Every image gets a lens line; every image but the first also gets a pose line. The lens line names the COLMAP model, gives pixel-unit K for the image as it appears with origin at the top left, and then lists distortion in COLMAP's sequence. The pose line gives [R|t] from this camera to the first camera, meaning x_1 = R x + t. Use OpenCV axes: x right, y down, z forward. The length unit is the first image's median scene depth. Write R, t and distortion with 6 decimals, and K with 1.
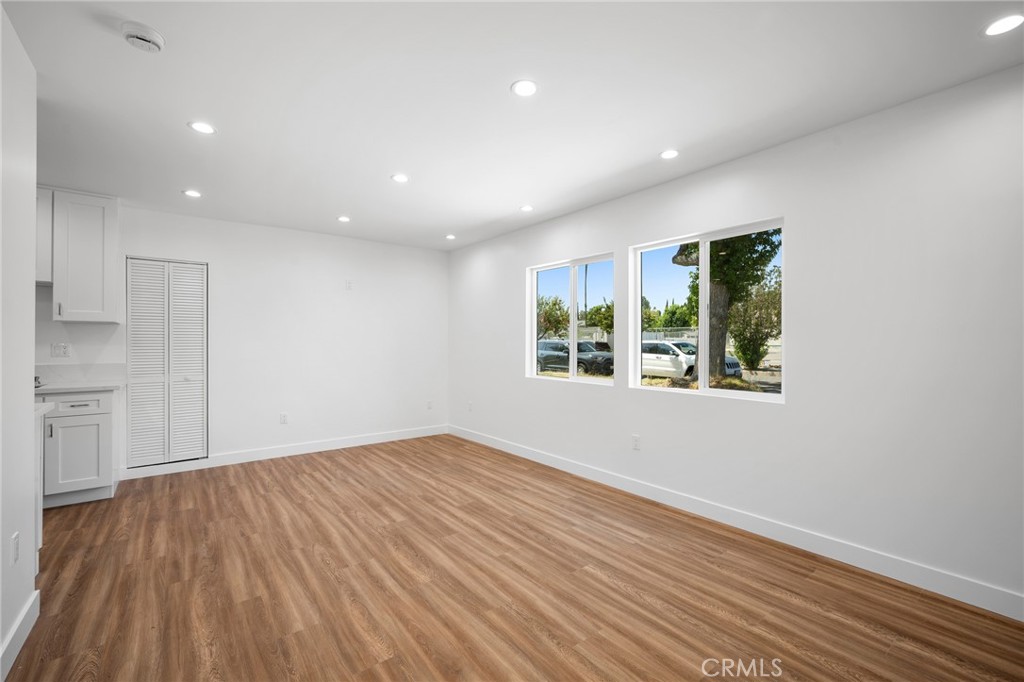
lens RADIAL K [[445.6, 0, 515.9], [0, 445.6, 335.0], [0, 0, 1]] dist [0.000017, -0.000435]
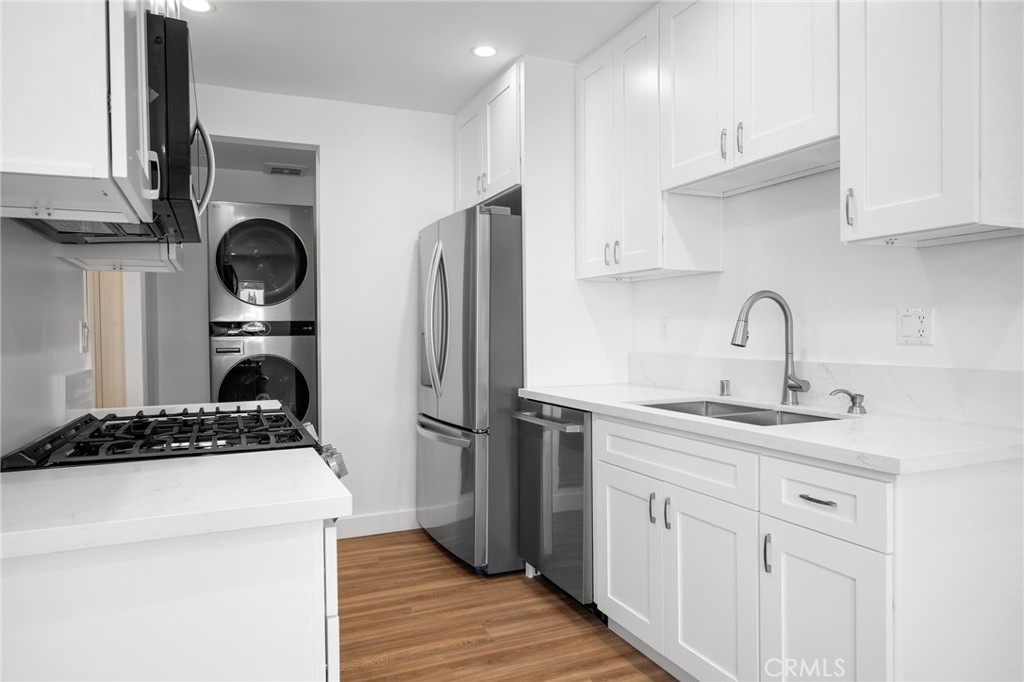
lens RADIAL K [[667.4, 0, 512.0], [0, 667.4, 341.0], [0, 0, 1]] dist [0.007157, 0.001824]
pose [[-0.237503, 0.017006, -0.971238, -0.570590], [0.023667, 0.999651, 0.011716, 0.041206], [0.971098, -0.020204, -0.237823, 1.101947]]
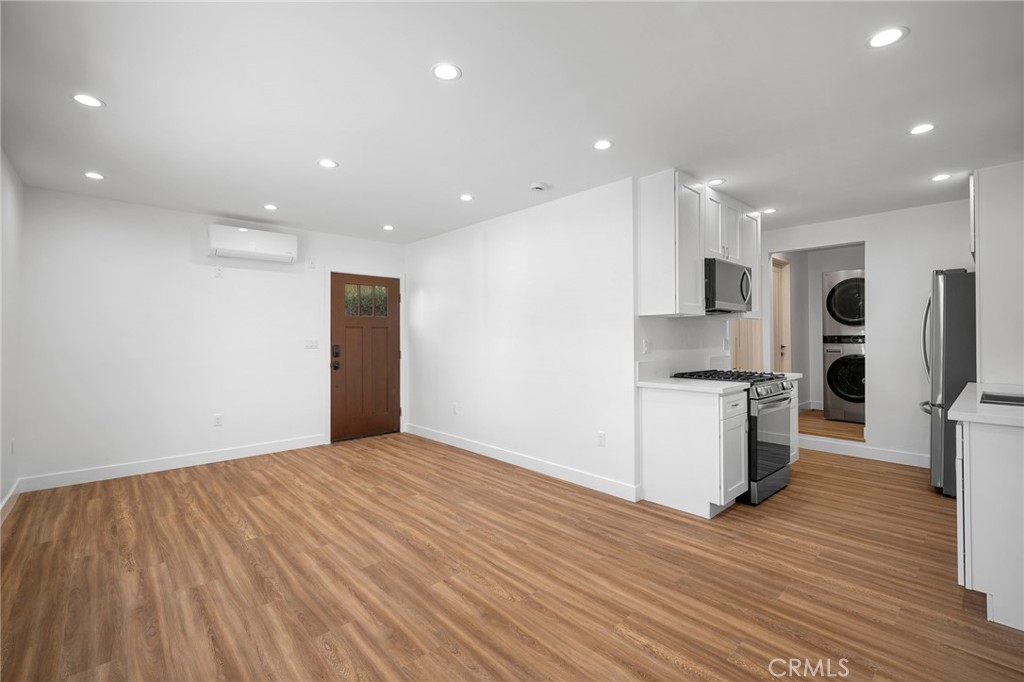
lens RADIAL K [[445.6, 0, 515.9], [0, 445.6, 335.0], [0, 0, 1]] dist [0.000017, -0.000435]
pose [[-0.996007, 0.001430, -0.089268, -0.357525], [0.003286, 0.999781, -0.020649, 0.029759], [0.089219, -0.020860, -0.995794, 1.935629]]
